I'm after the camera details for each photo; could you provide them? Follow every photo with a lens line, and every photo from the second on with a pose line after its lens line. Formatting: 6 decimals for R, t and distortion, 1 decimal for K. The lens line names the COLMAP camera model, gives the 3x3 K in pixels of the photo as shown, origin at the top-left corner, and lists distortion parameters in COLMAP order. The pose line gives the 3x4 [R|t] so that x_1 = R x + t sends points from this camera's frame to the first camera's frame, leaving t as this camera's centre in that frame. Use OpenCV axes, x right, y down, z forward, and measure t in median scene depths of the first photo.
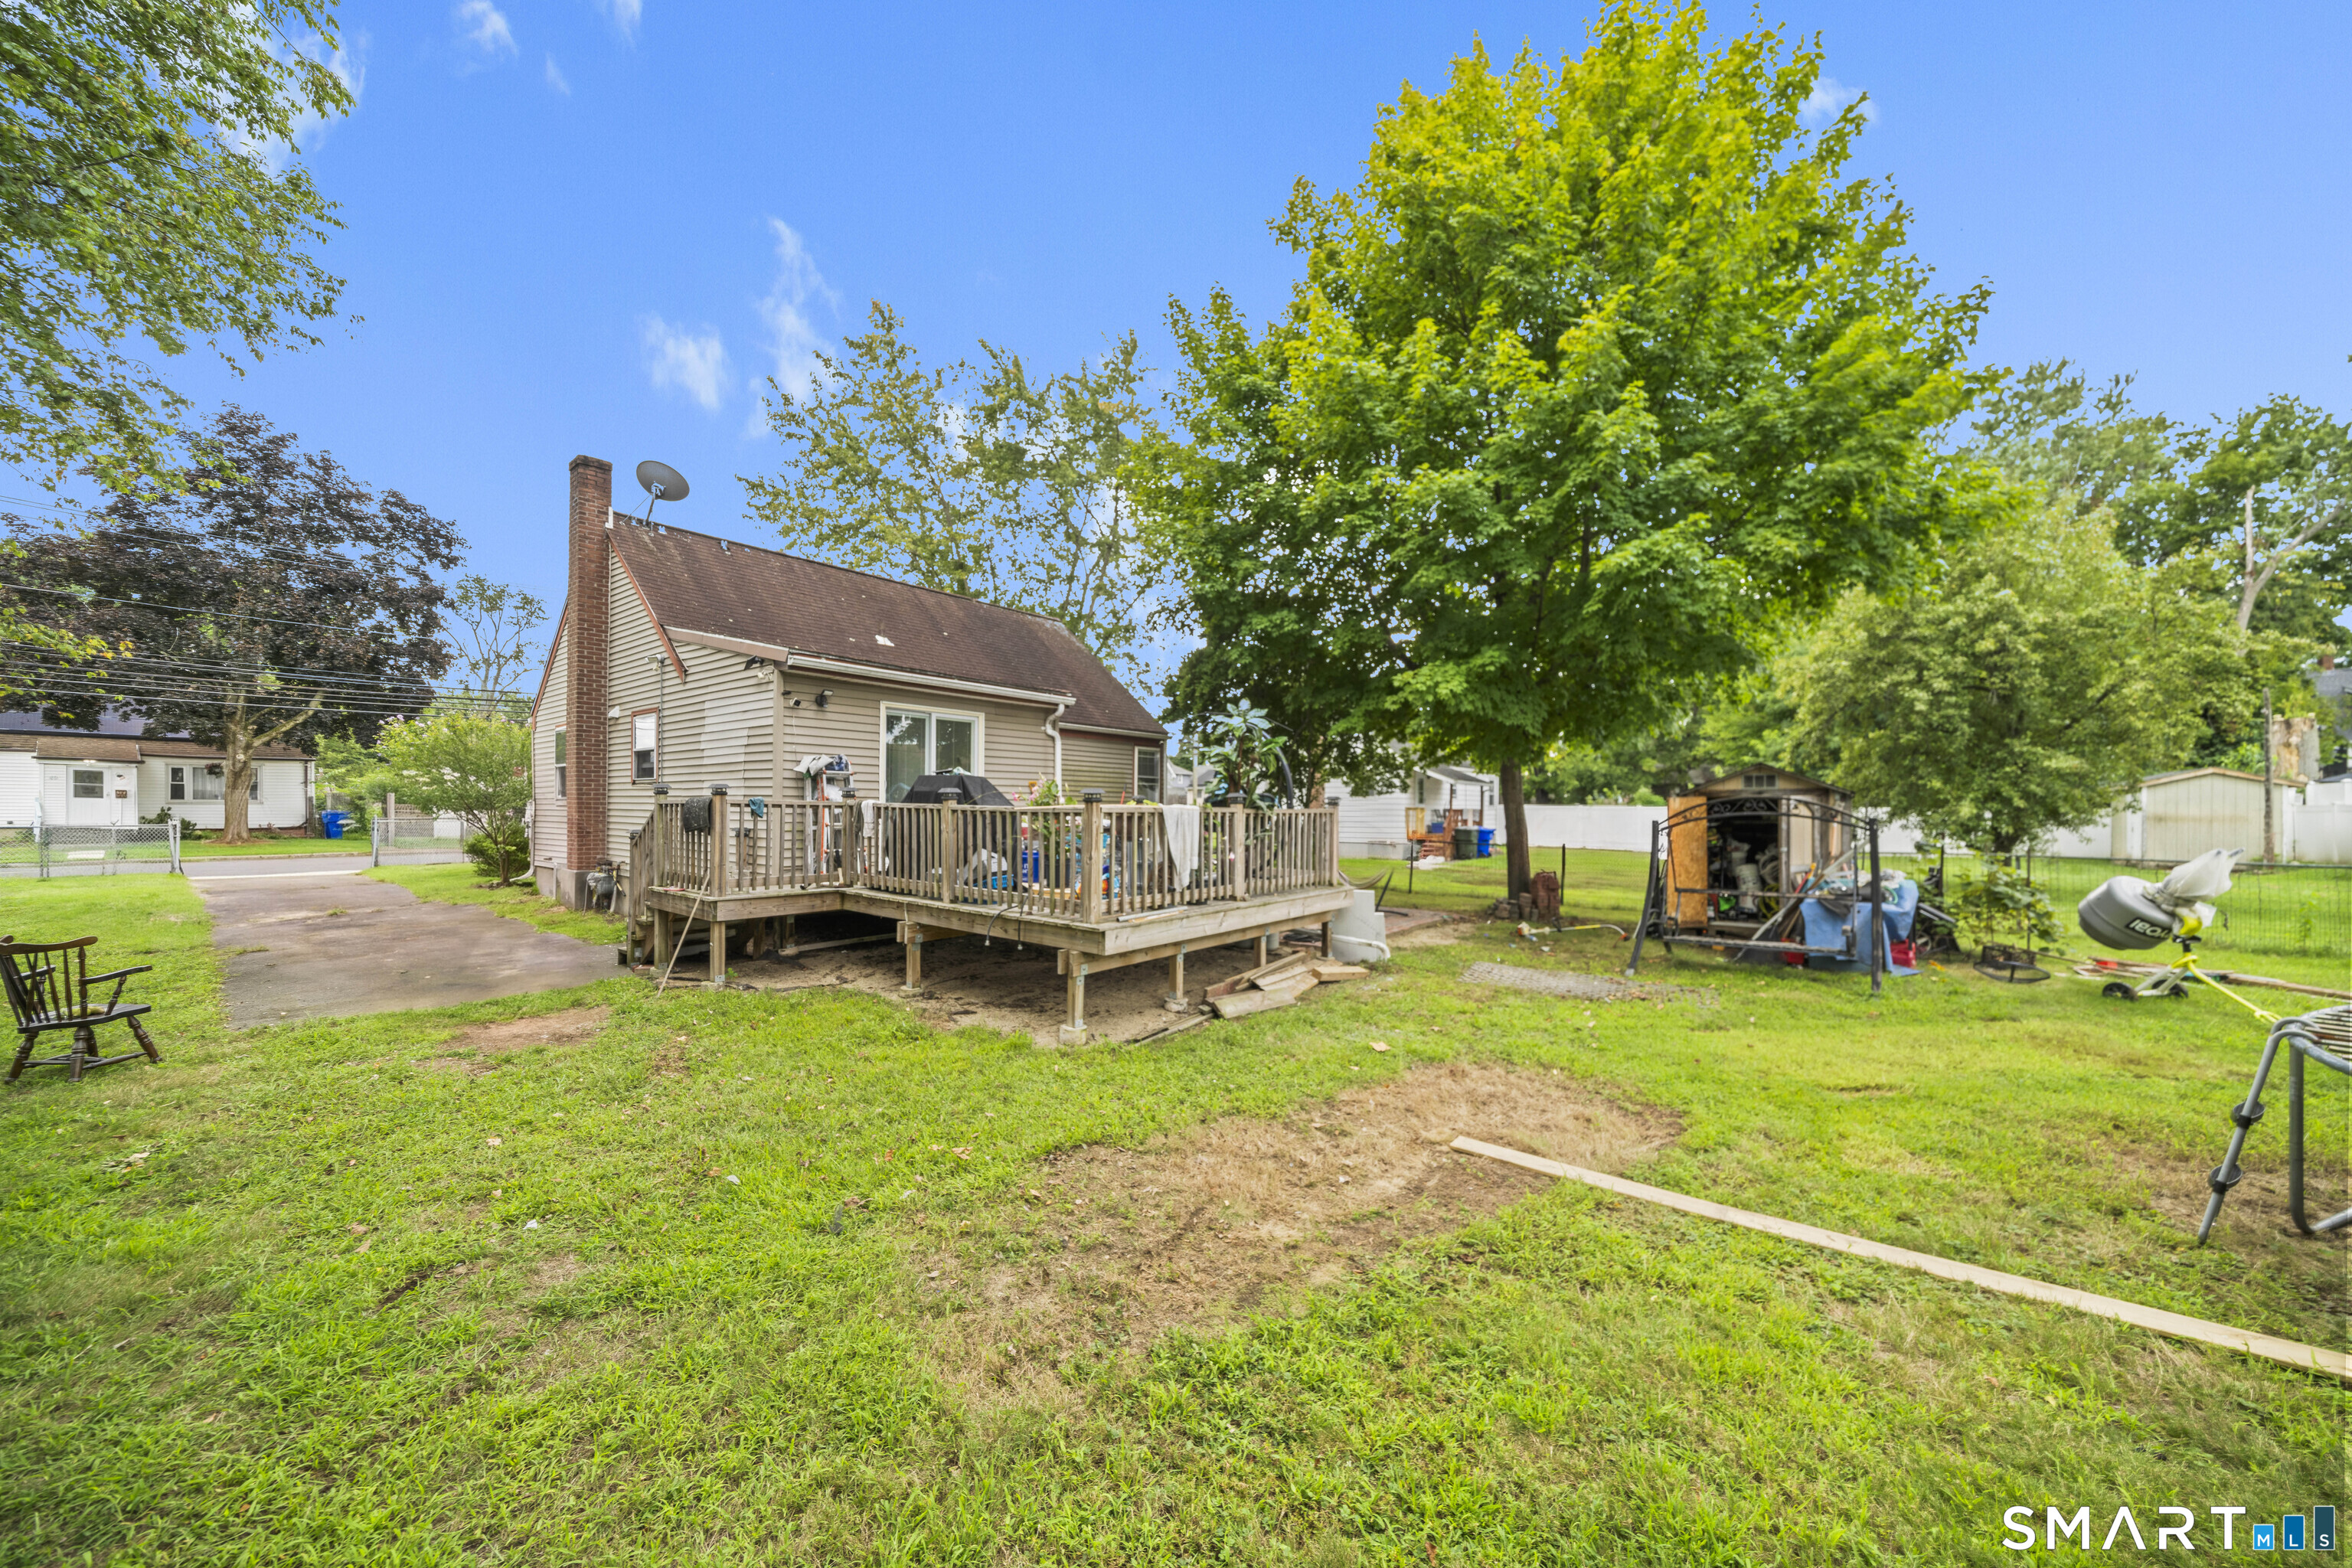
lens RADIAL K [[814.0, 0, 1176.0], [0, 814.0, 784.0], [0, 0, 1]] dist [-0.000343, 0.000010]
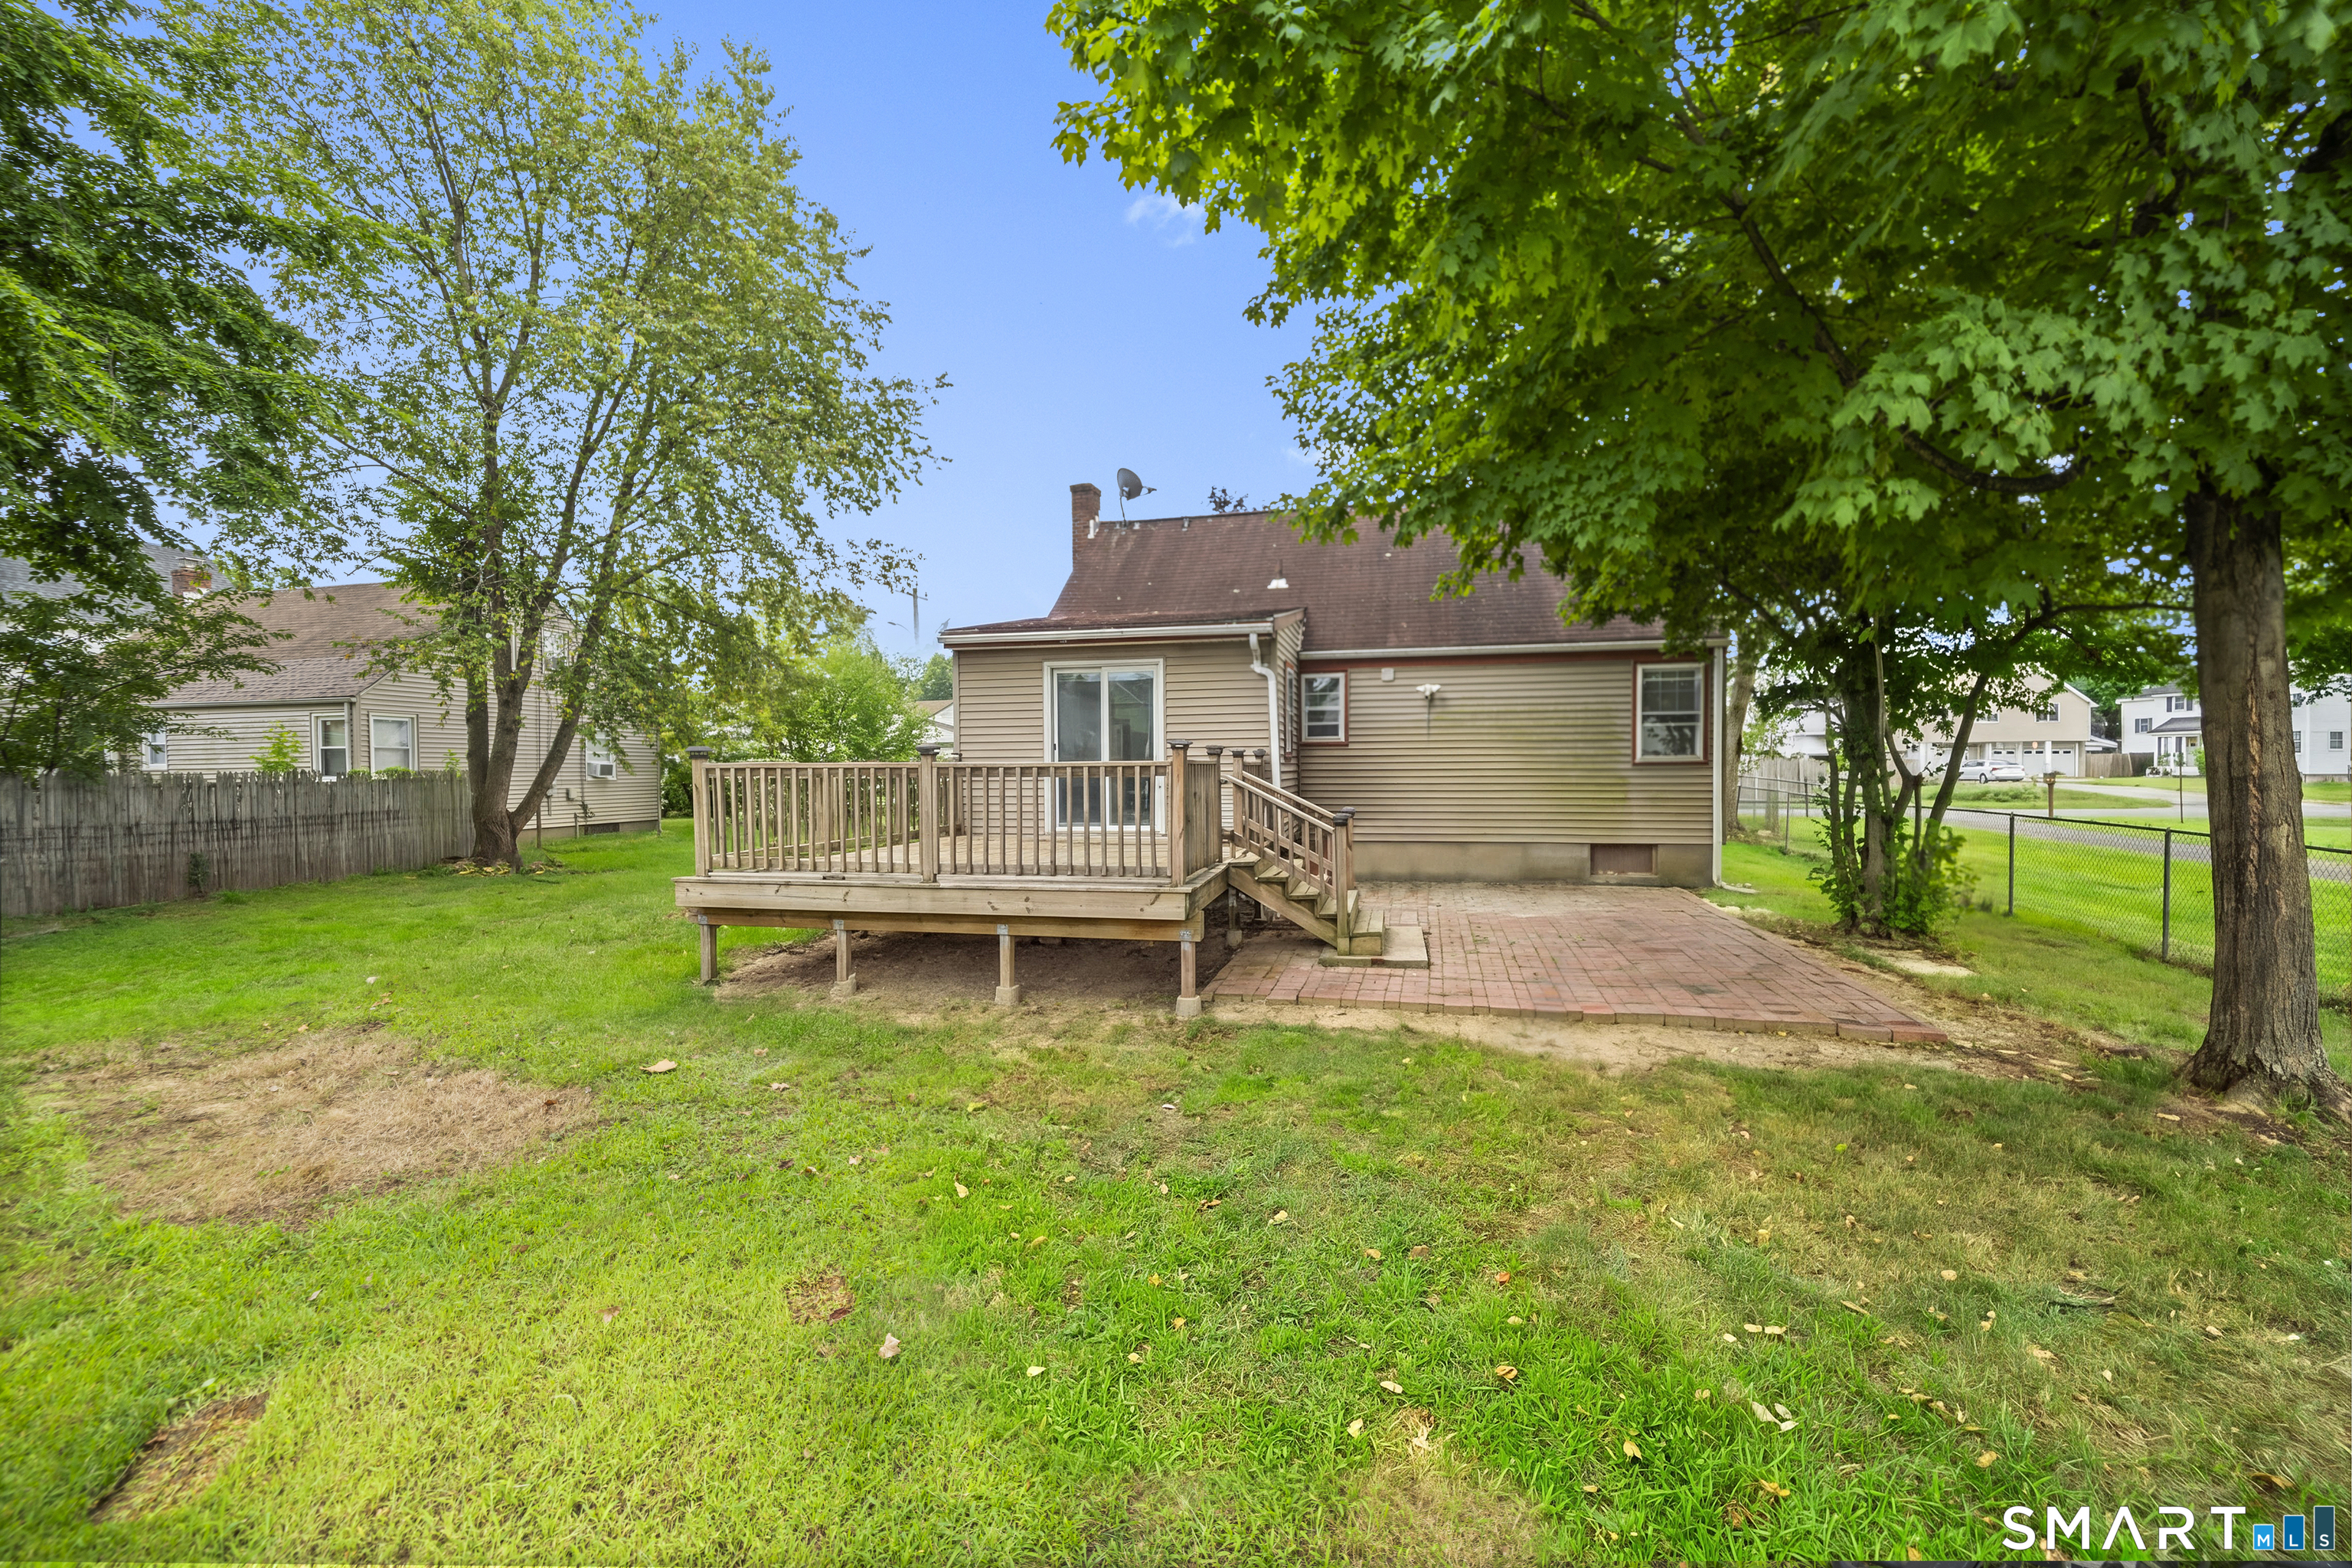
lens RADIAL K [[952.6, 0, 1183.3], [0, 952.6, 814.0], [0, 0, 1]] dist [-0.000484, -0.000097]
pose [[0.450551, 0.021802, -0.892484, 0.660233], [0.038611, 0.998290, 0.043879, 0.034503], [0.891915, -0.054229, 0.448939, 0.507619]]
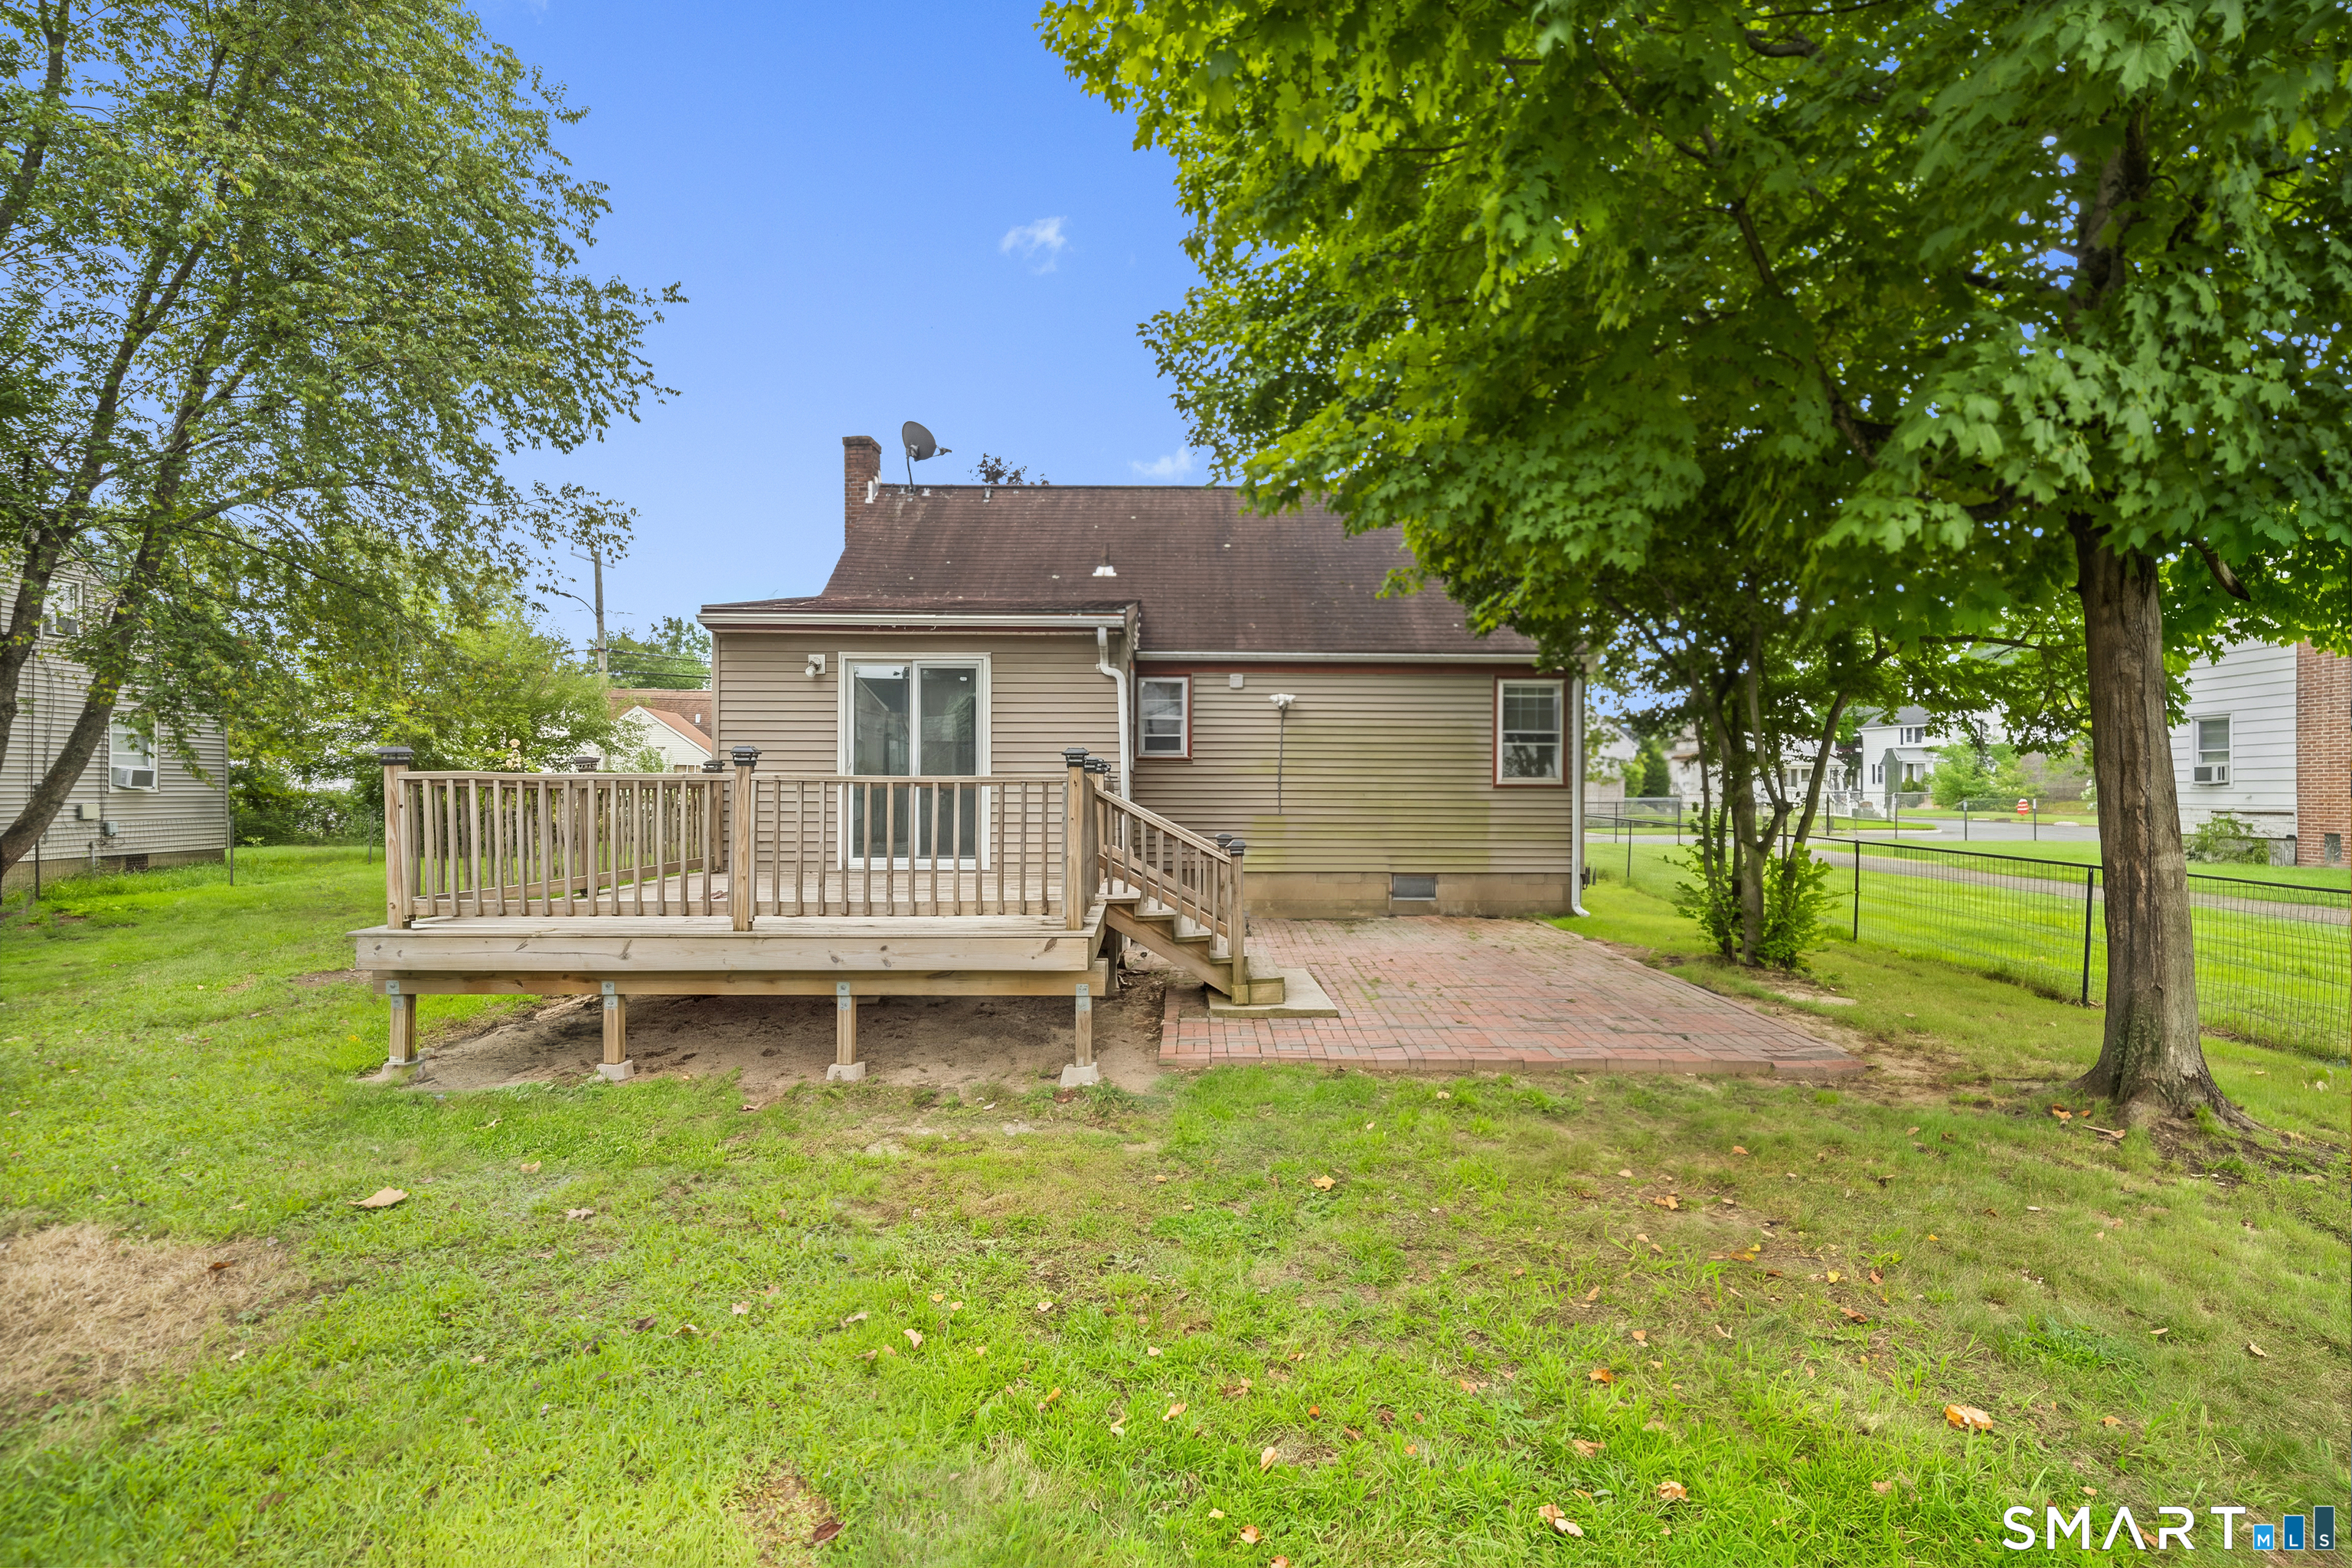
lens RADIAL K [[1106.2, 0, 1172.0], [0, 1106.2, 812.3], [0, 0, 1]] dist [-0.001822, 0.005253]
pose [[0.644424, 0.003008, -0.764662, 0.590033], [0.027157, 0.999271, 0.026817, 0.031864], [0.764186, -0.038048, 0.643873, 0.439751]]
